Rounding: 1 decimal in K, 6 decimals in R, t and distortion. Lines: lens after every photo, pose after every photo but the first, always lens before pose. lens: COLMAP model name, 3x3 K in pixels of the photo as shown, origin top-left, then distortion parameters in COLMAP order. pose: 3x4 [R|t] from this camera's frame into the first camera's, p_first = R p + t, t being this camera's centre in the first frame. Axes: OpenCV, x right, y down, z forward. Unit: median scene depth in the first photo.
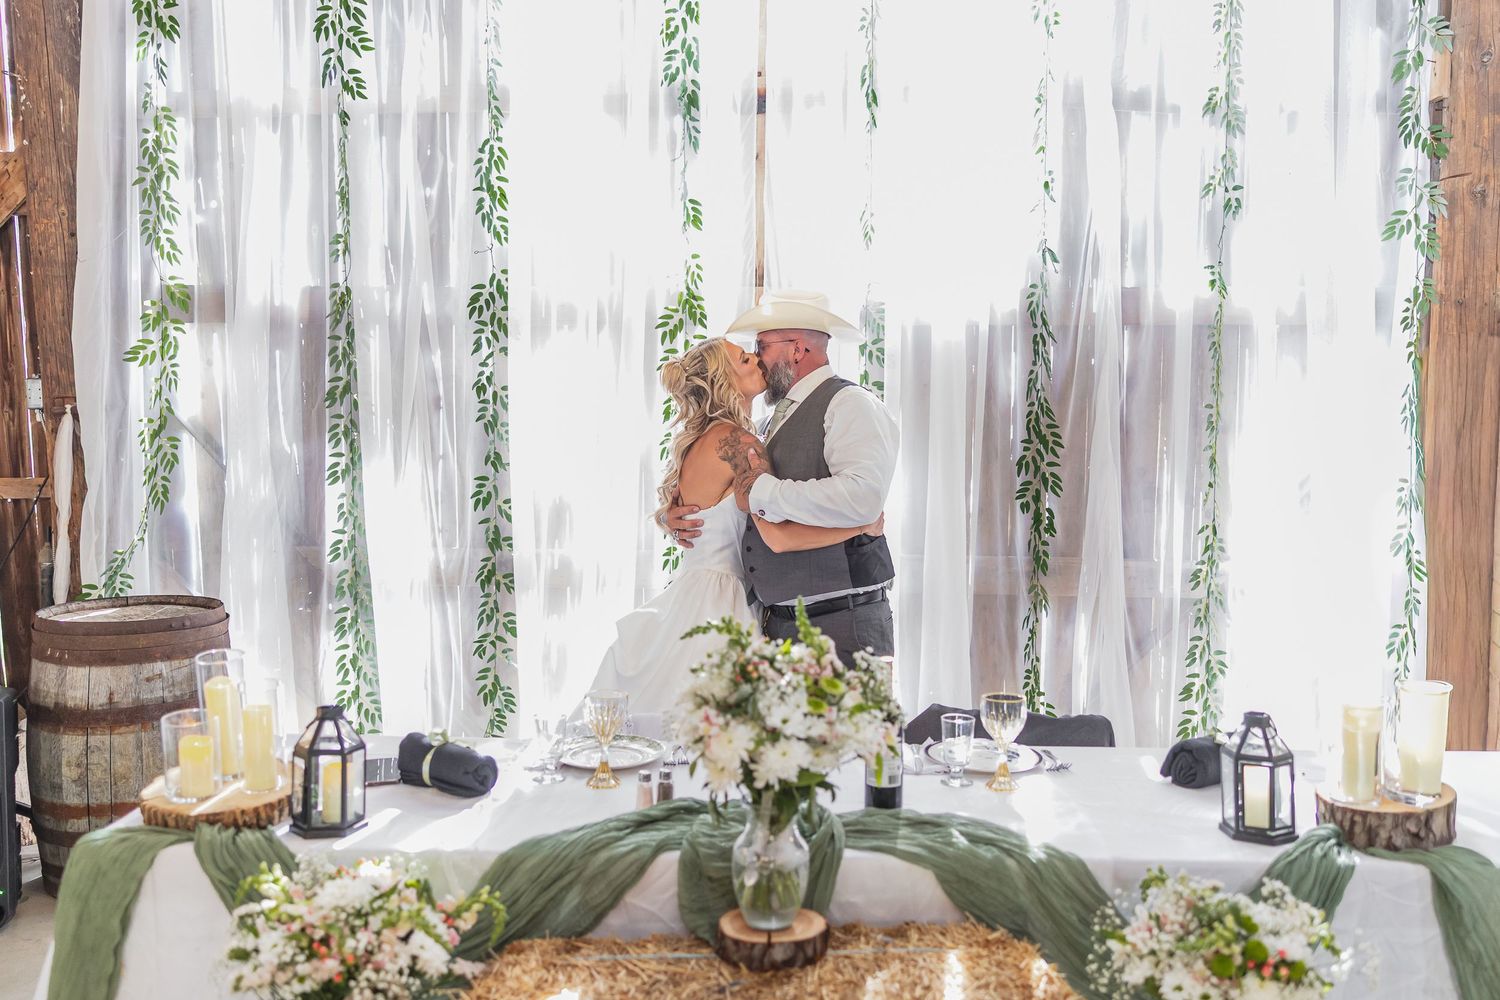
lens RADIAL K [[1266.4, 0, 756.4], [0, 1266.4, 501.1], [0, 0, 1]] dist [0.006517, -0.000942]
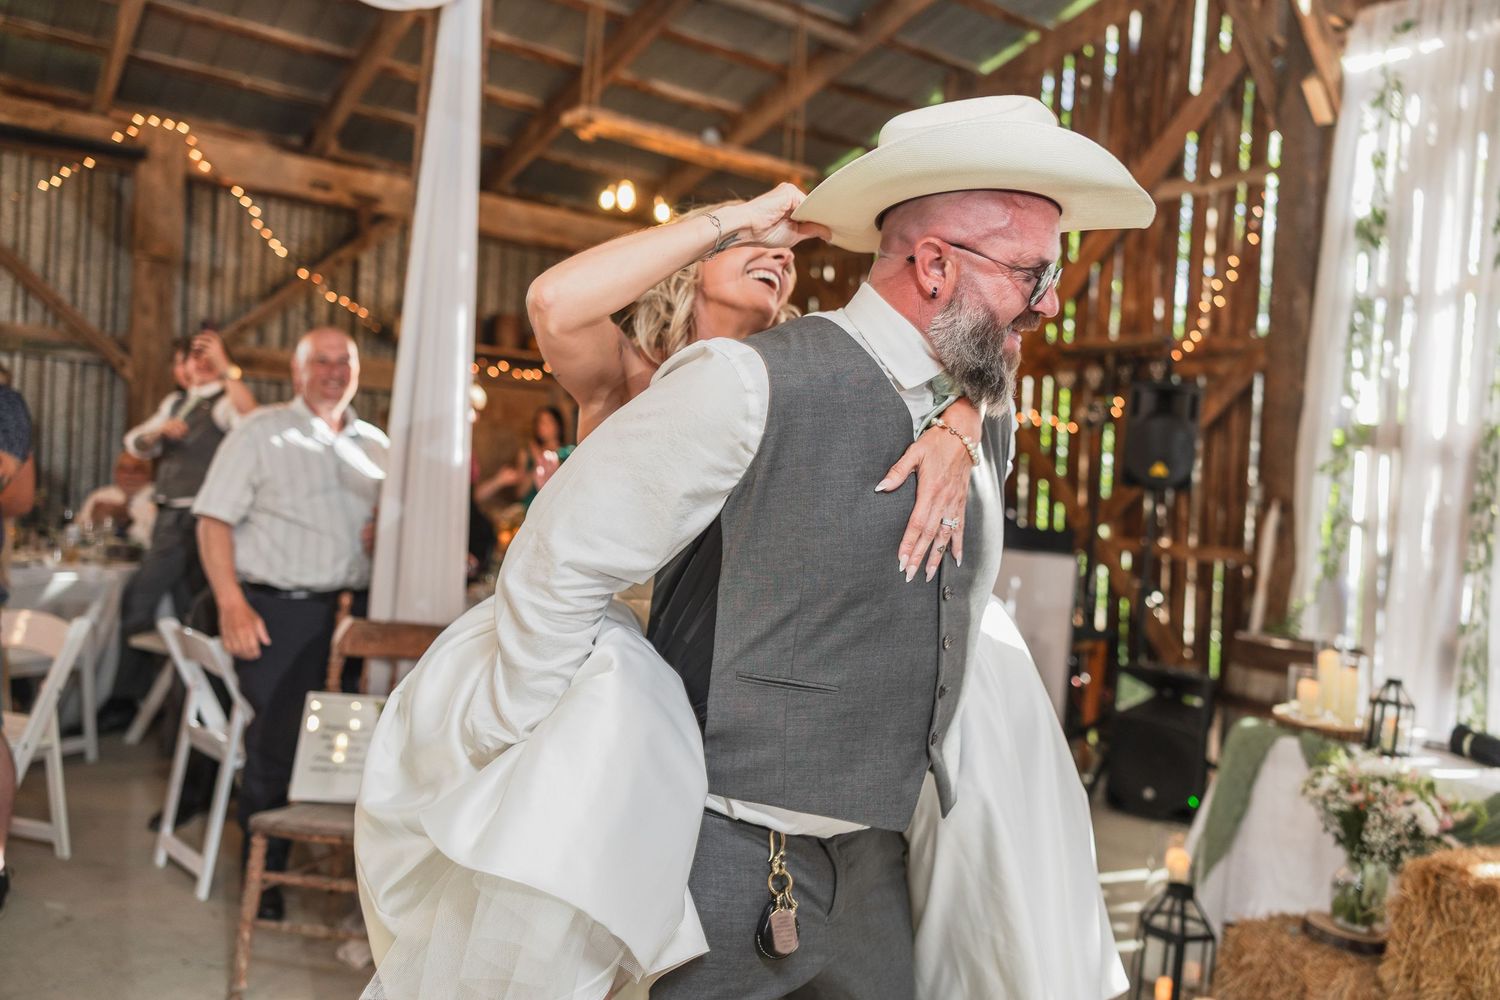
lens RADIAL K [[1162.0, 0, 756.0], [0, 1162.0, 499.2], [0, 0, 1]] dist [0.005319, 0.001984]
pose [[0.595148, 0.053182, -0.801854, 0.356635], [-0.141960, 0.989073, -0.039765, 0.119229], [0.790978, 0.137497, 0.596195, -0.546534]]
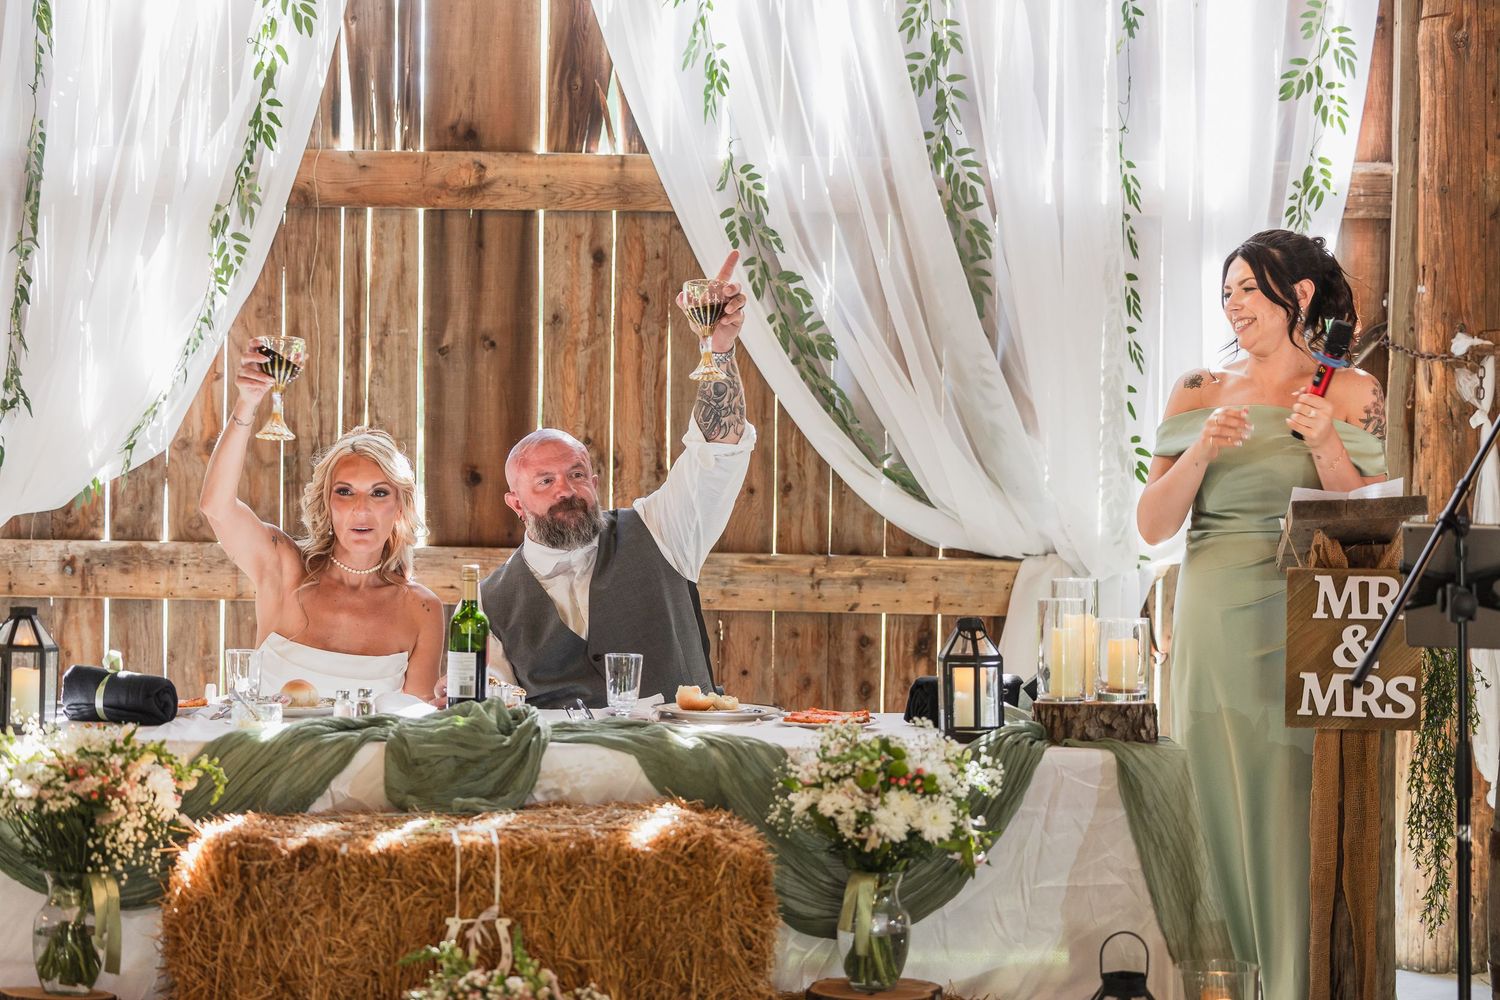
lens RADIAL K [[3577.6, 0, 753.5], [0, 3577.6, 500.5], [0, 0, 1]] dist [-0.038725, 0.074499]
pose [[0.995739, 0.004465, 0.092105, -0.032593], [-0.000222, 0.998940, -0.046026, 0.217393], [-0.092213, 0.045809, 0.994685, -1.878086]]
